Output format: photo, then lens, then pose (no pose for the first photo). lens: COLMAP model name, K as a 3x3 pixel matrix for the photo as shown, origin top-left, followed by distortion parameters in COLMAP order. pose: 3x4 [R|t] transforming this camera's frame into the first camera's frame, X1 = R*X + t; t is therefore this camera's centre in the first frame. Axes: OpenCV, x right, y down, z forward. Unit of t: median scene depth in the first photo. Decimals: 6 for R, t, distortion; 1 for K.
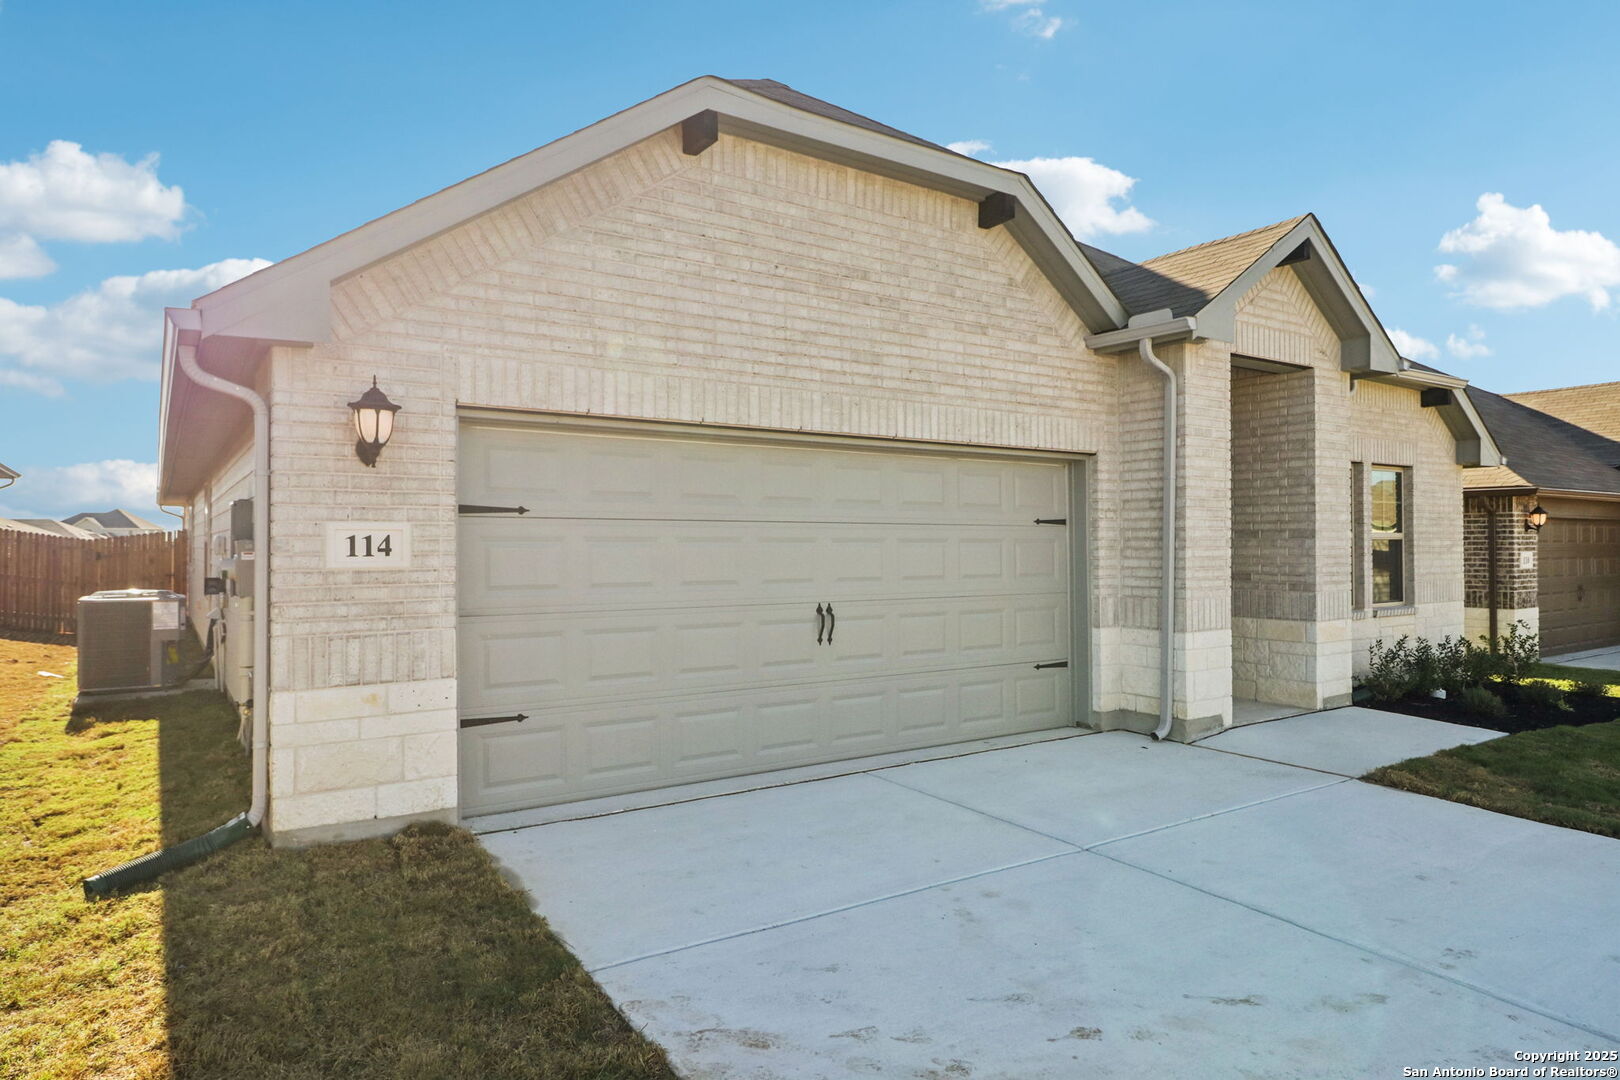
lens RADIAL K [[967.7, 0, 810.0], [0, 967.7, 540.0], [0, 0, 1]] dist [0.000849, -0.001592]
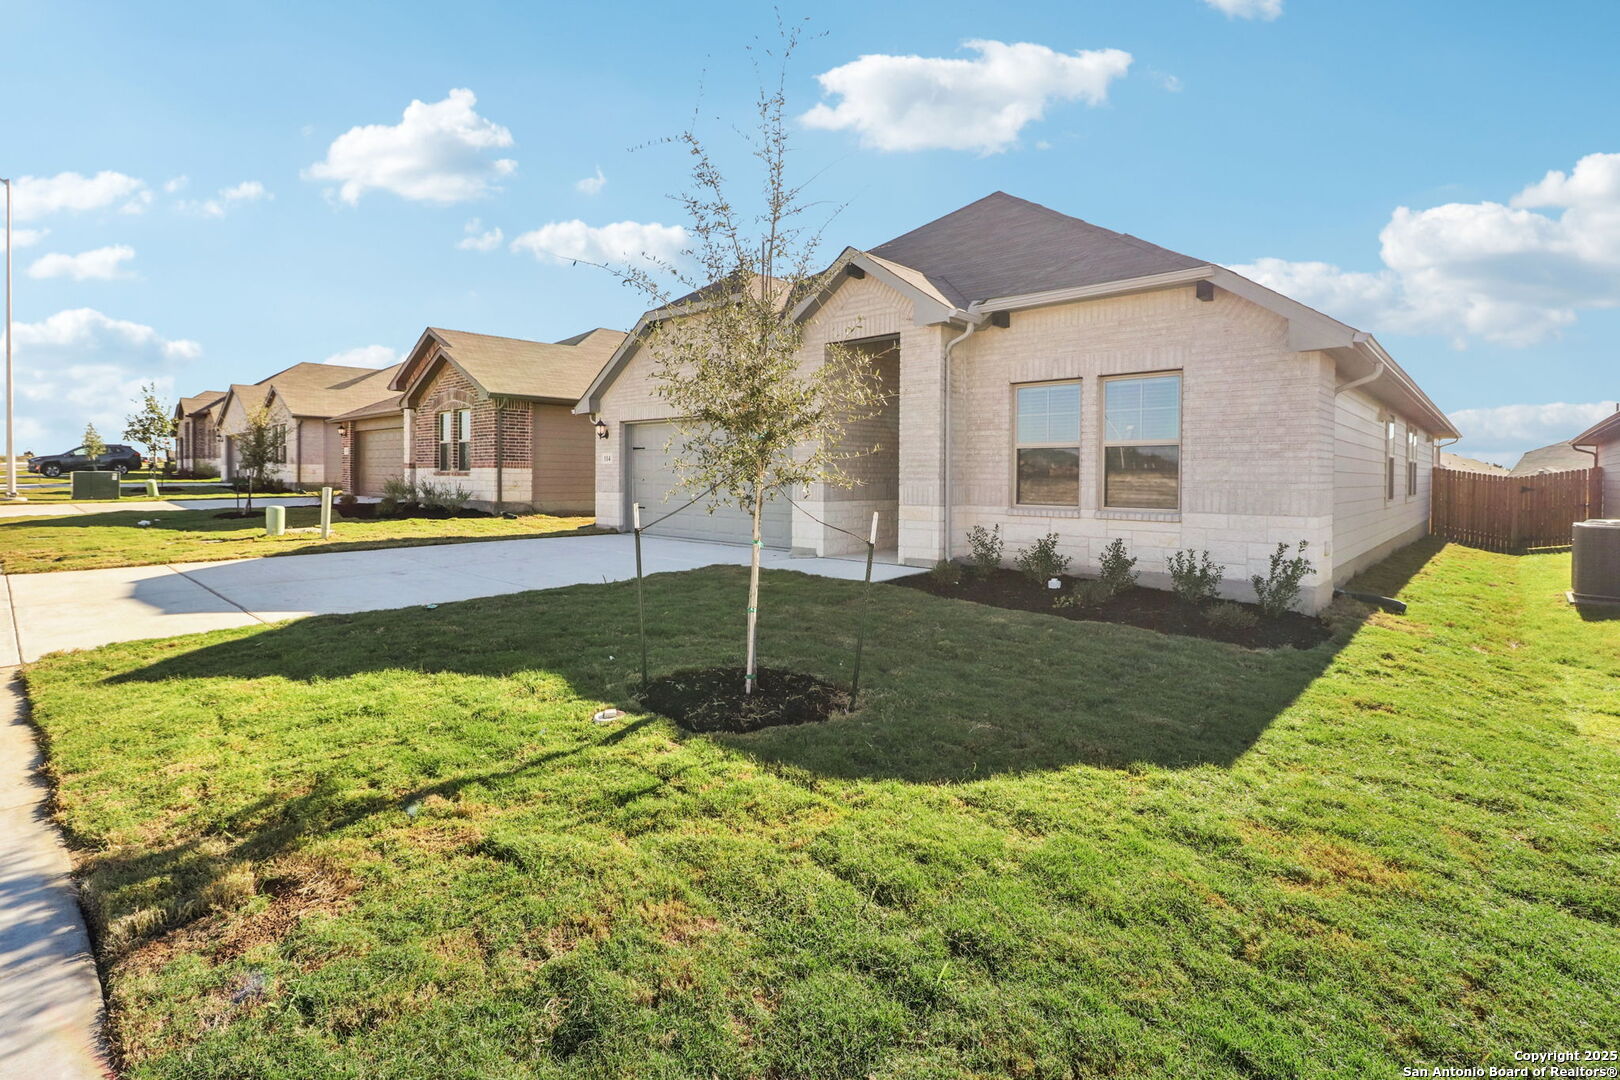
lens RADIAL K [[759.7, 0, 808.5], [0, 759.7, 471.7], [0, 0, 1]] dist [0.000188, -0.013840]
pose [[0.244867, 0.001708, -0.969555, 2.092160], [0.002005, 0.999995, 0.002268, 0.040579], [0.969555, -0.002500, 0.244862, 0.756427]]
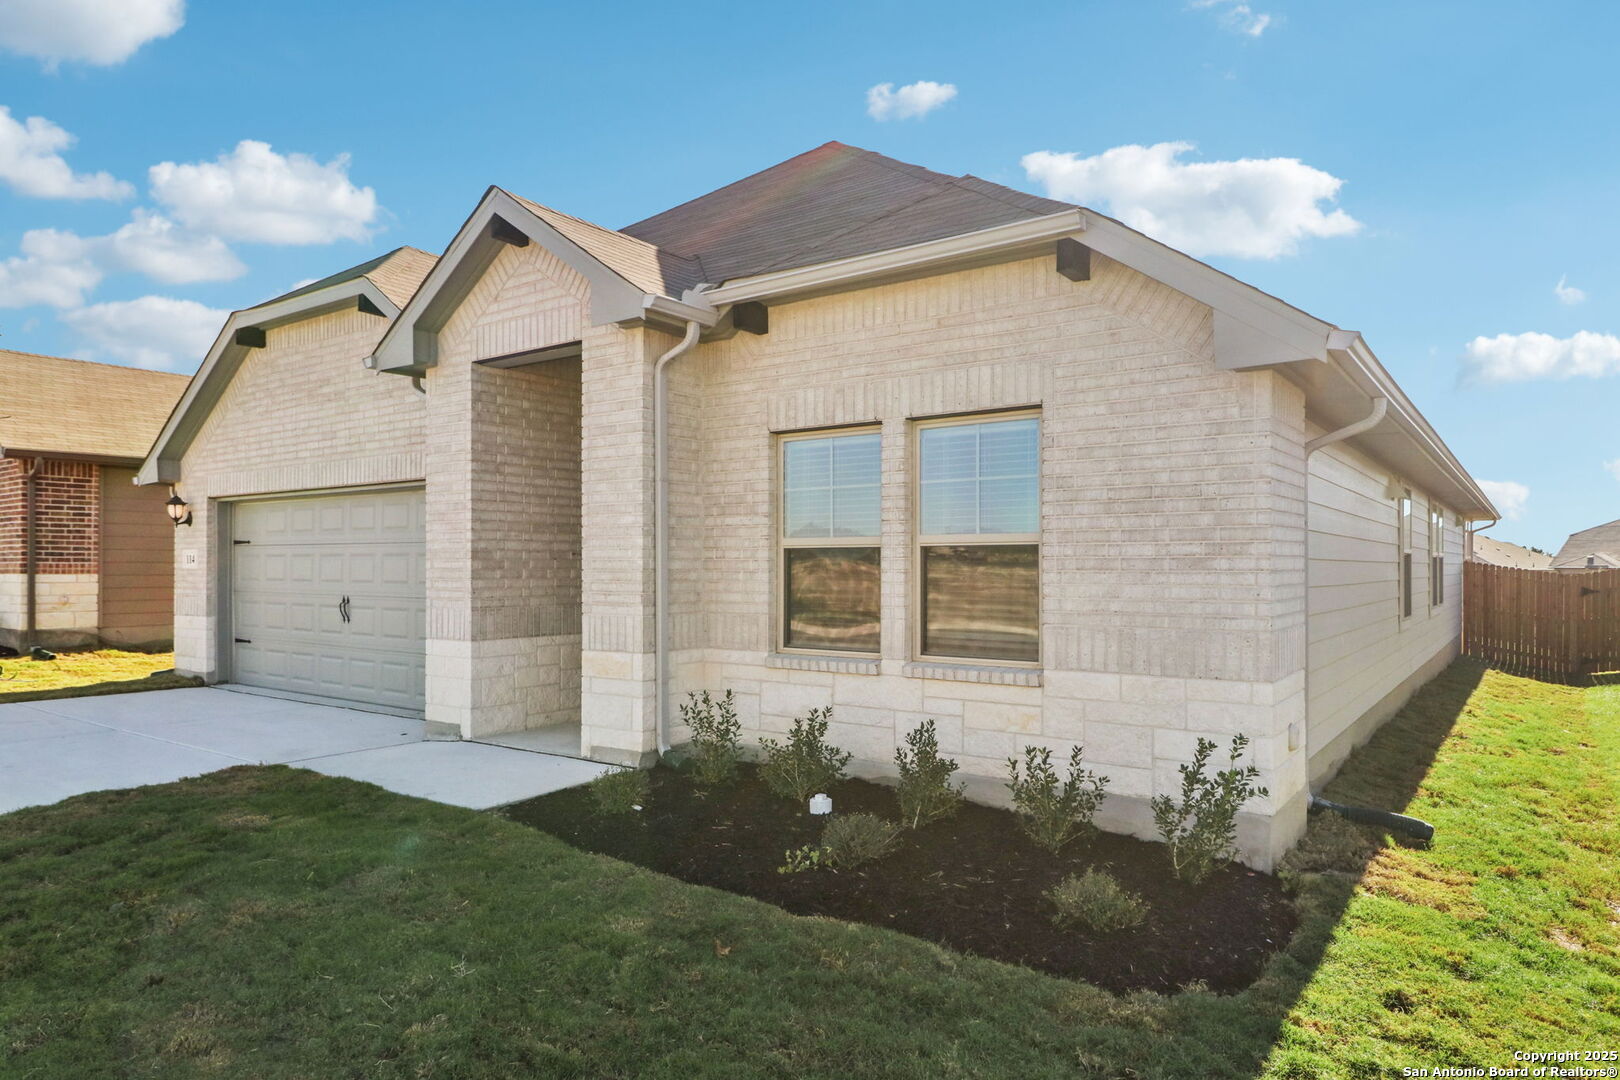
lens RADIAL K [[1001.2, 0, 810.0], [0, 1001.2, 540.0], [0, 0, 1]] dist [0.002695, 0.000096]
pose [[0.354598, -0.019534, -0.934815, 1.798120], [0.008374, 0.999808, -0.017715, 0.010902], [0.934981, -0.001547, 0.354694, 1.143442]]
